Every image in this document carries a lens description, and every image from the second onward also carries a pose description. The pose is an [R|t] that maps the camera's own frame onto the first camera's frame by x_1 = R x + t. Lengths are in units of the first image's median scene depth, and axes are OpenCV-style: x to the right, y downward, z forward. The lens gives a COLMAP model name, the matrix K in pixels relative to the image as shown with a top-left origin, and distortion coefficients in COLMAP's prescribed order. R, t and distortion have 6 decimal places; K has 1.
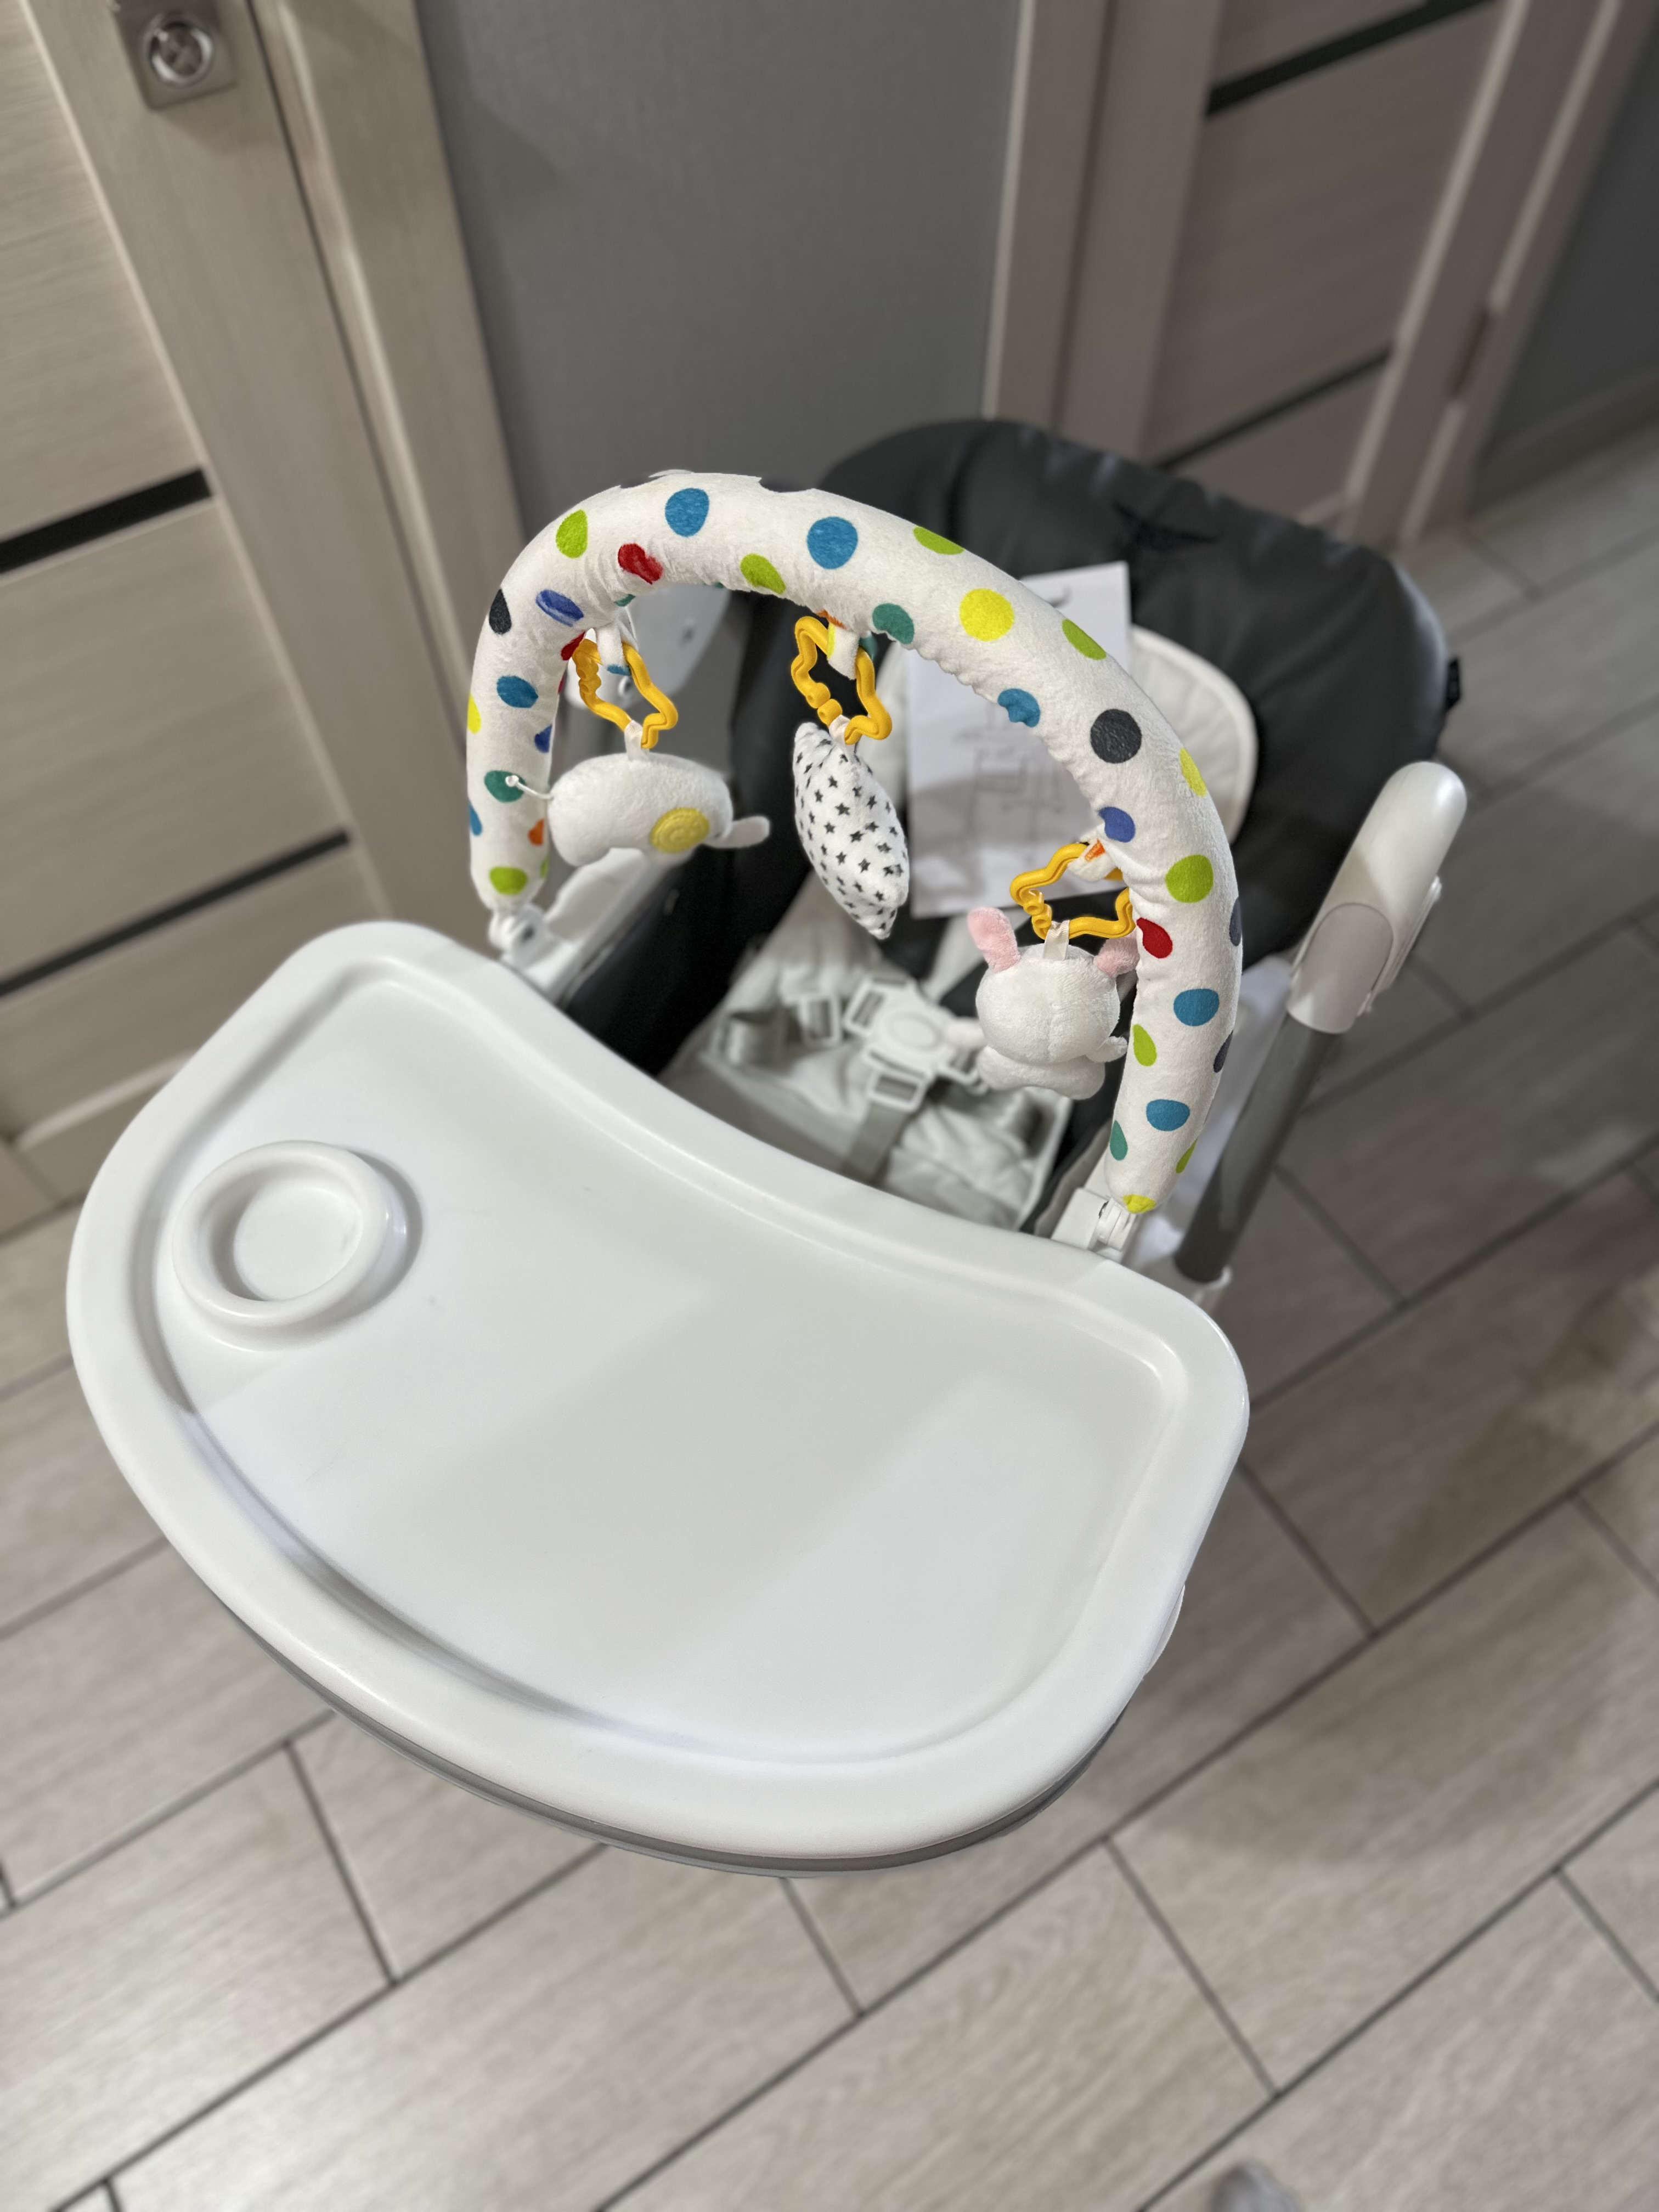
lens RADIAL K [[1588.6, 0, 822.9], [0, 1588.6, 1104.2], [0, 0, 1]] dist [0.026838, -0.028495]
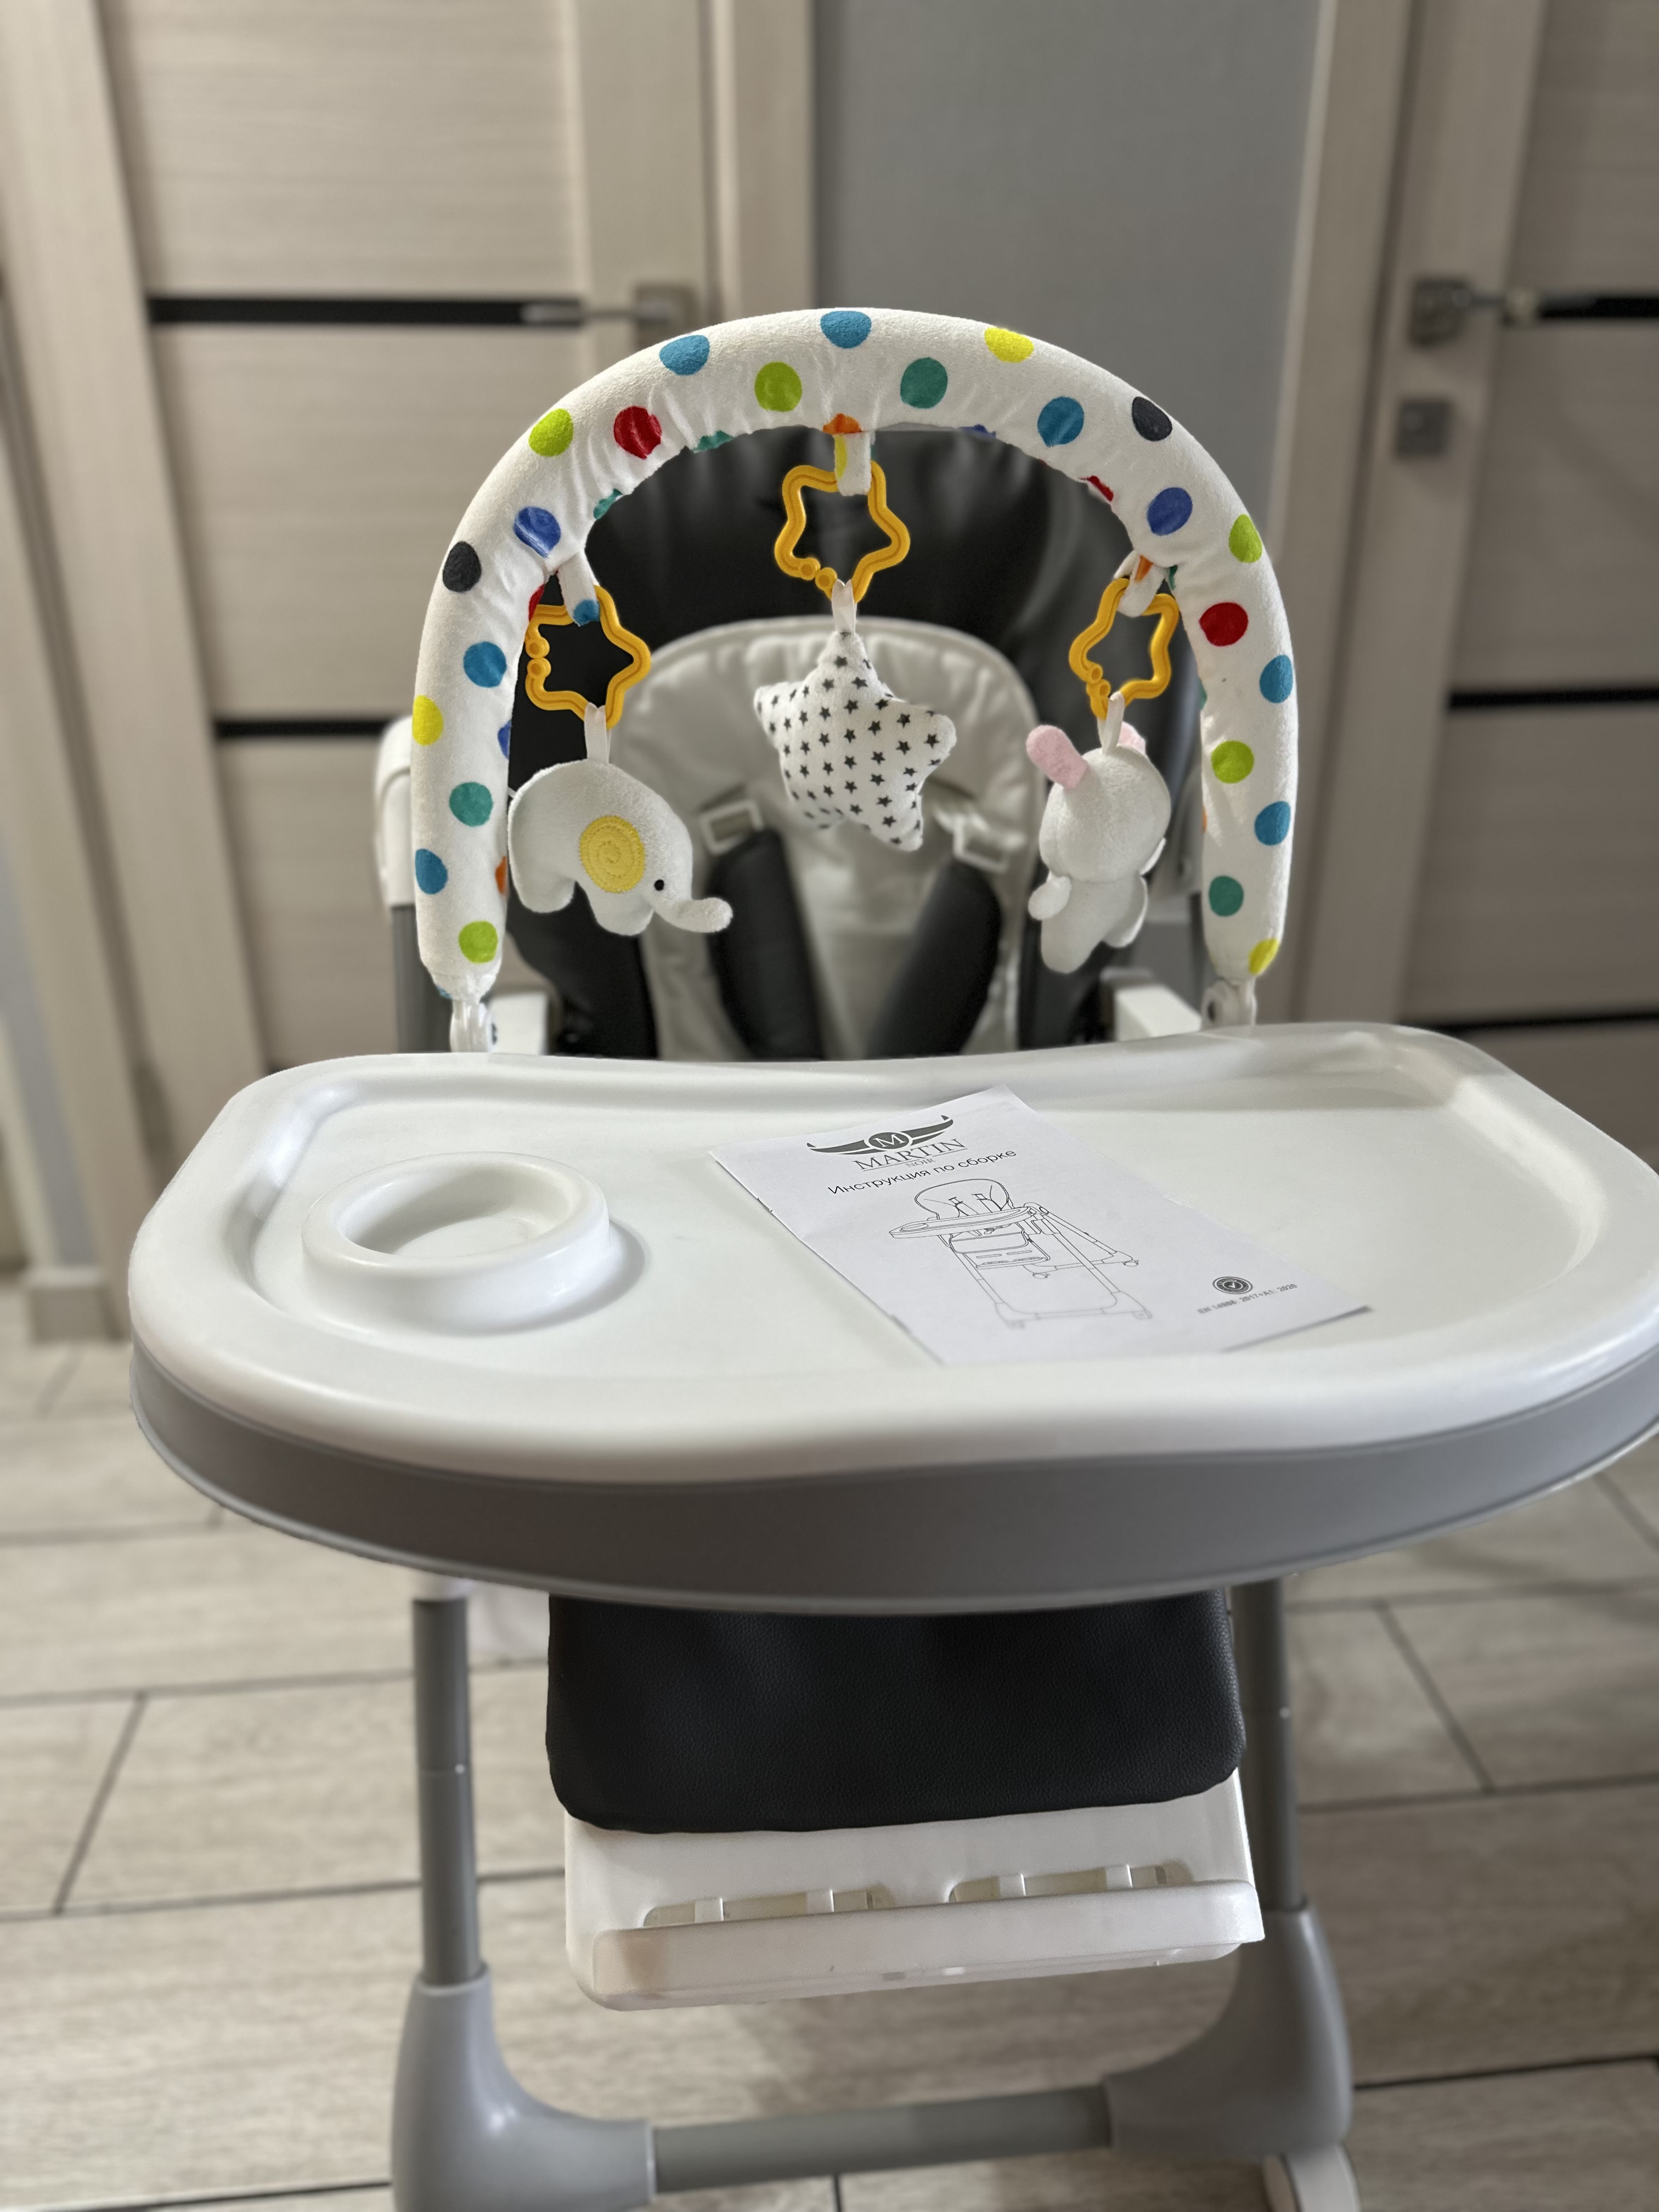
lens RADIAL K [[1588.6, 0, 819.0], [0, 1588.6, 1110.8], [0, 0, 1]] dist [0.026838, -0.028495]
pose [[0.888879, 0.180427, -0.421119, 0.429903], [-0.392841, 0.773127, -0.497947, 0.495154], [0.235735, 0.608047, 0.758095, 0.140259]]
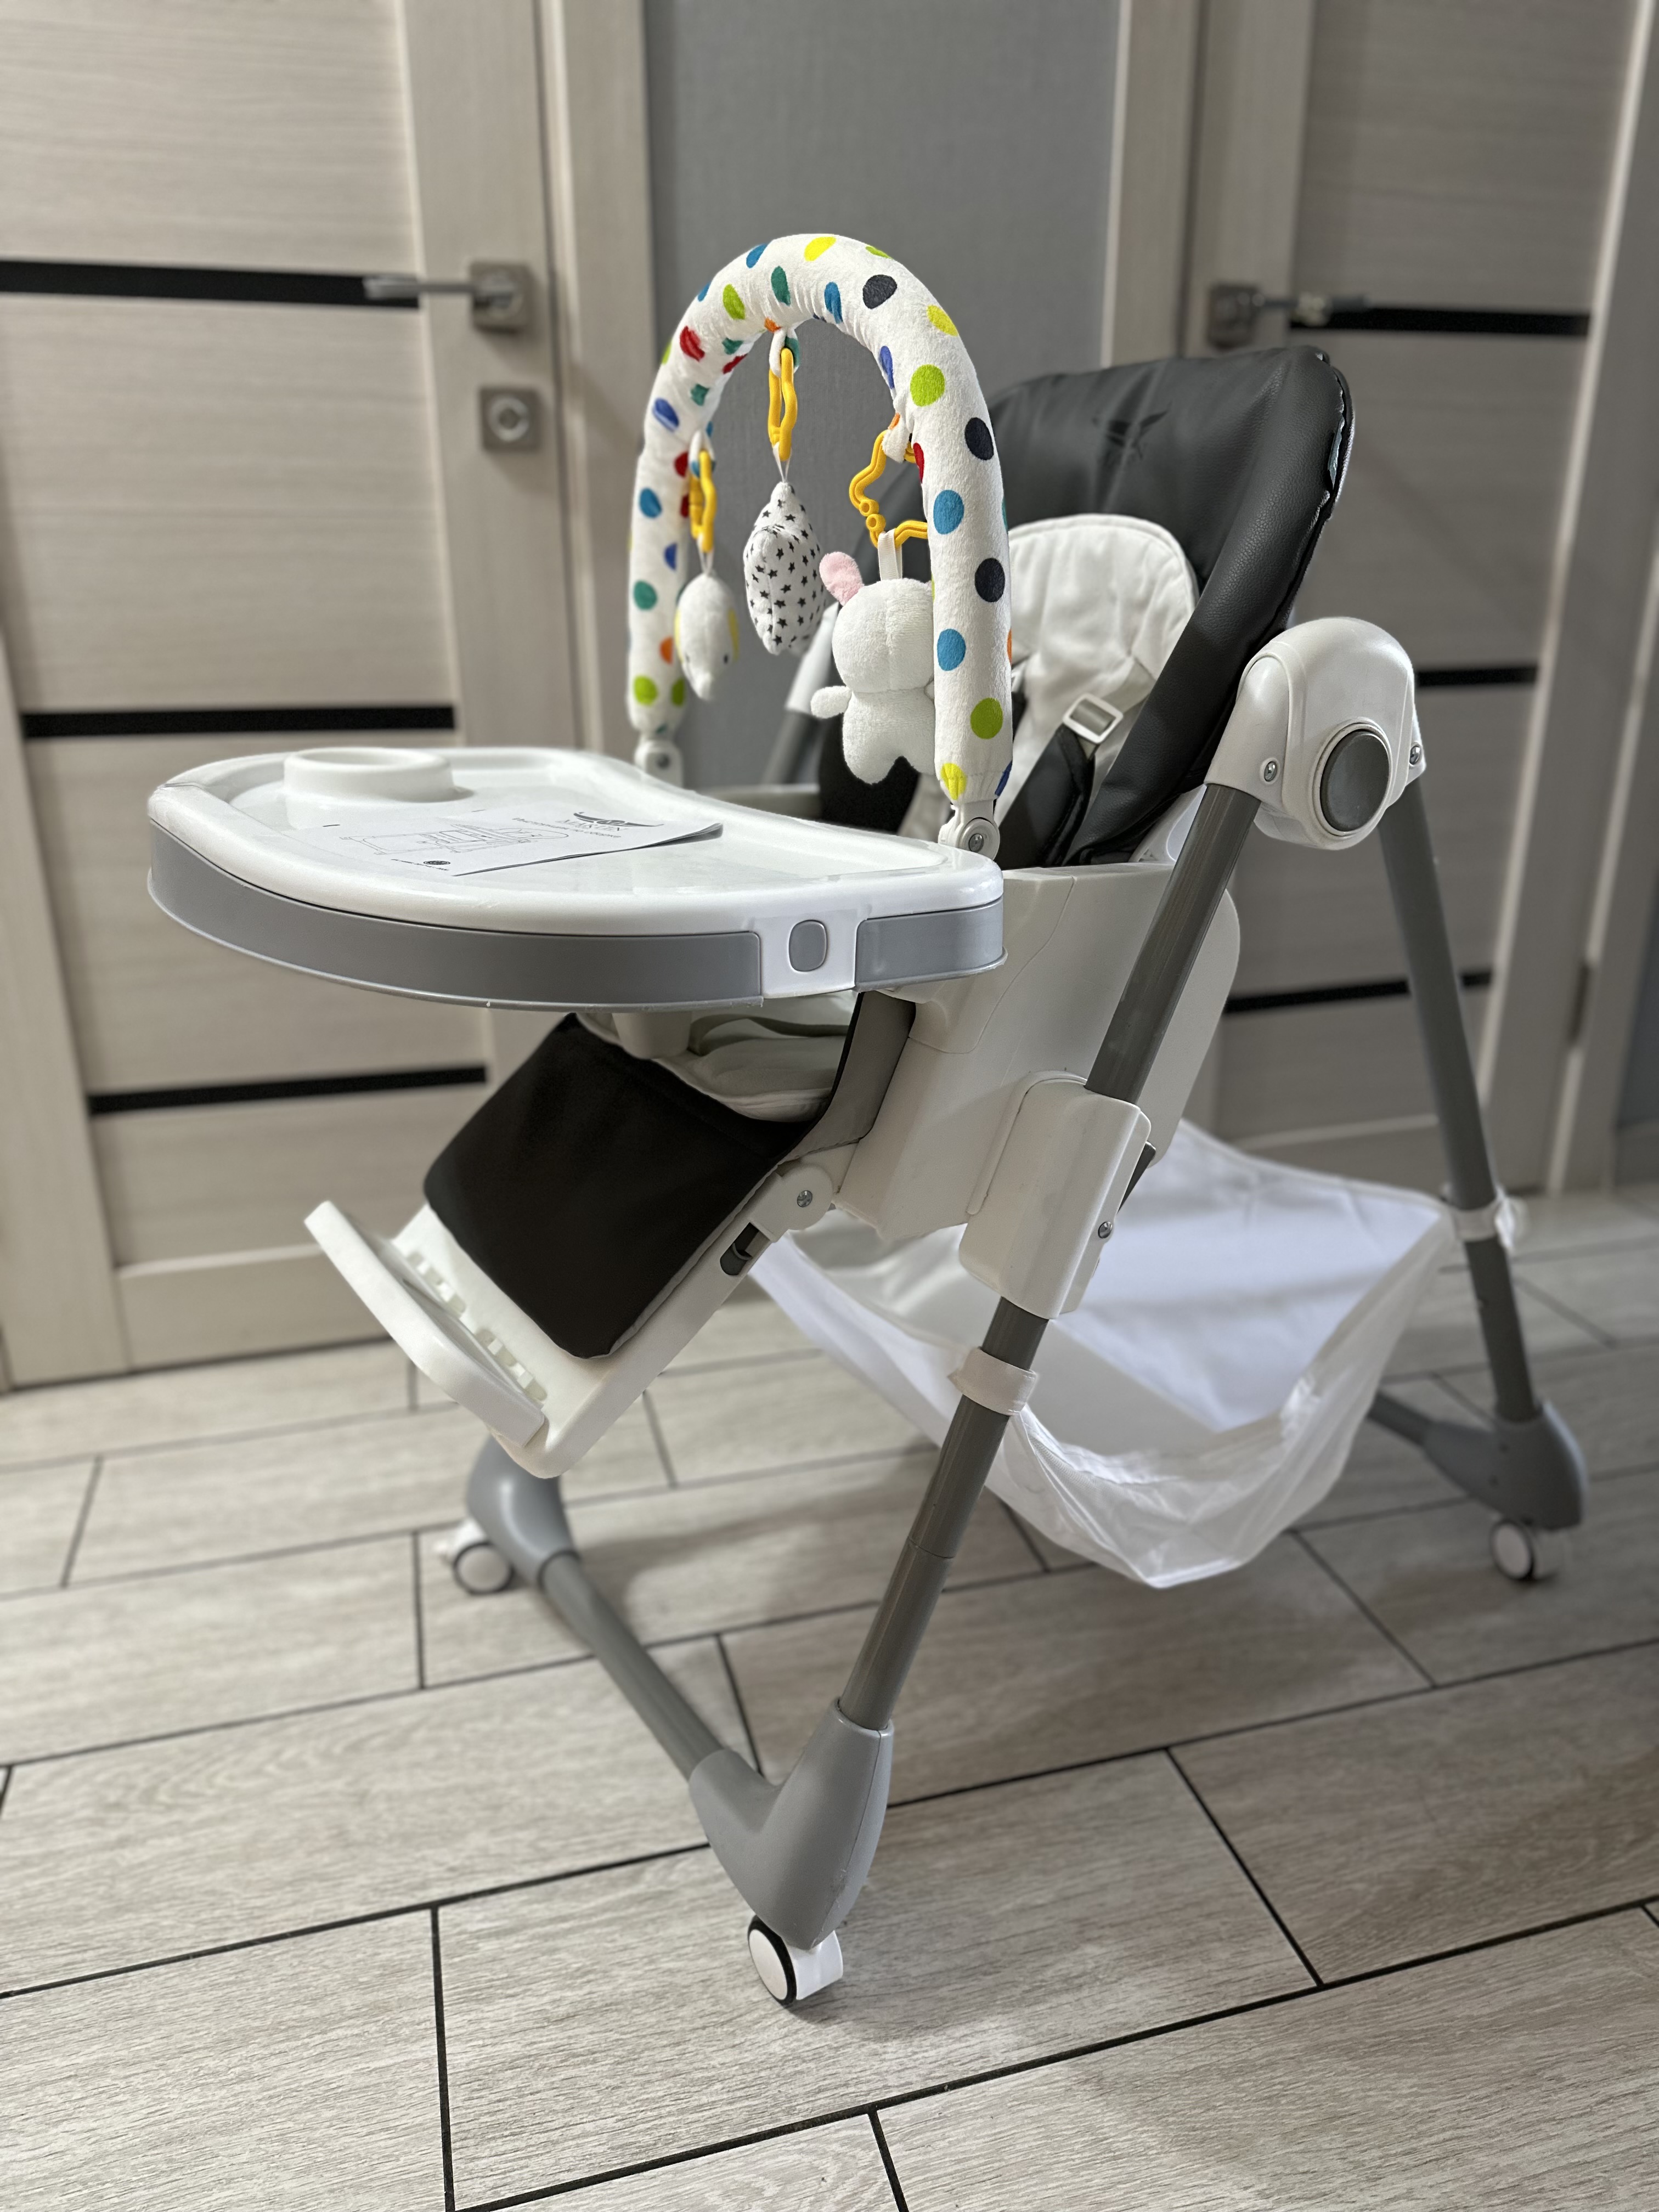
lens RADIAL K [[1588.6, 0, 820.3], [0, 1588.6, 1101.7], [0, 0, 1]] dist [0.026838, -0.028495]
pose [[0.954506, 0.099590, -0.281070, 0.332348], [-0.255864, 0.757608, -0.600470, 0.592825], [0.153140, 0.645068, 0.748623, 0.191328]]
